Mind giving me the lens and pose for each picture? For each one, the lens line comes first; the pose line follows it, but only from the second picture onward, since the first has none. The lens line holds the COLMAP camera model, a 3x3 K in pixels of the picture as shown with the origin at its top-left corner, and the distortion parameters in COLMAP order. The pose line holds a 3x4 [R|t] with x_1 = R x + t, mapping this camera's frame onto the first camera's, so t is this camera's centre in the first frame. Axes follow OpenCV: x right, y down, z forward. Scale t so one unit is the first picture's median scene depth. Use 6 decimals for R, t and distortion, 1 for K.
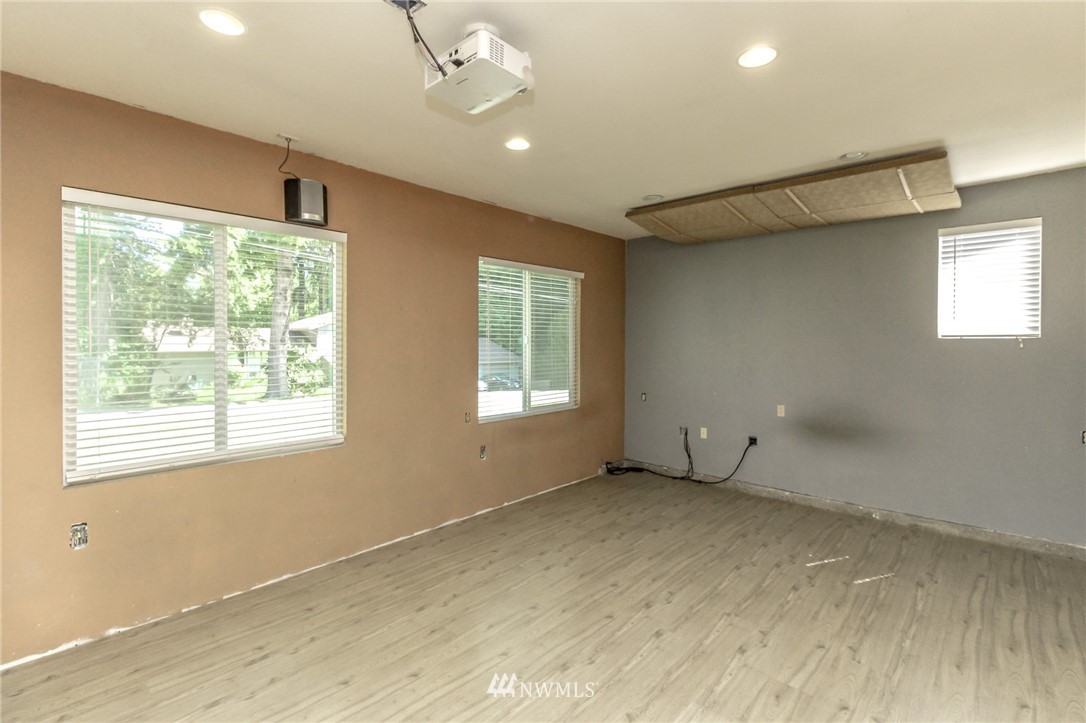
lens RADIAL K [[487.5, 0, 540.7], [0, 487.5, 347.0], [0, 0, 1]] dist [0.002308, -0.000494]
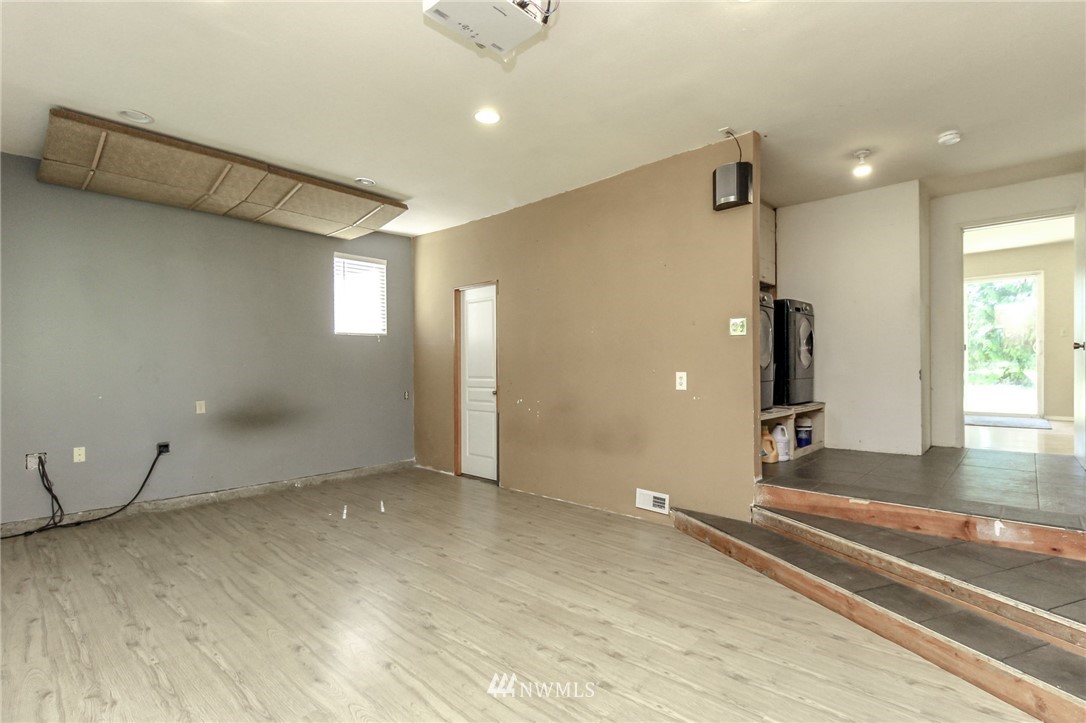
lens RADIAL K [[503.9, 0, 542.4], [0, 503.9, 359.1], [0, 0, 1]] dist [0.005852, -0.000329]
pose [[0.019419, 0.012626, 0.999732, -0.595626], [0.012445, 0.999840, -0.012869, 0.083067], [-0.999734, 0.012692, 0.019259, 0.462400]]
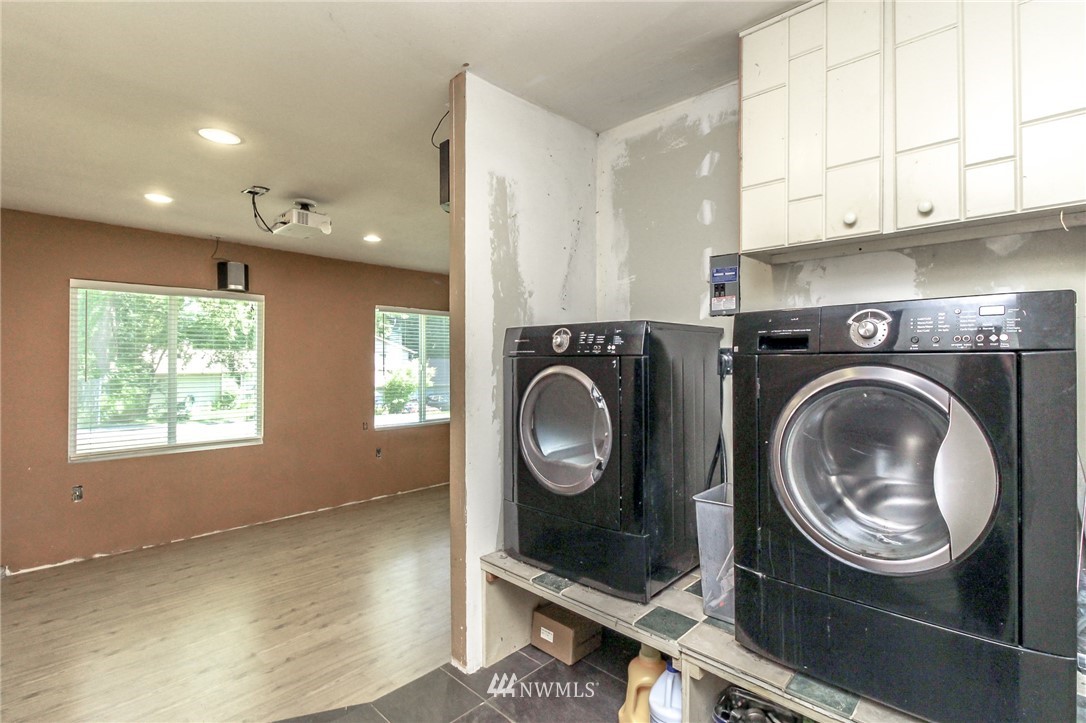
lens RADIAL K [[503.9, 0, 542.4], [0, 503.9, 359.1], [0, 0, 1]] dist [0.005852, -0.000329]
pose [[0.999773, -0.003686, -0.020997, 0.418943], [0.003375, 0.999884, -0.014842, -0.020557], [0.021049, 0.014768, 0.999669, -0.431530]]
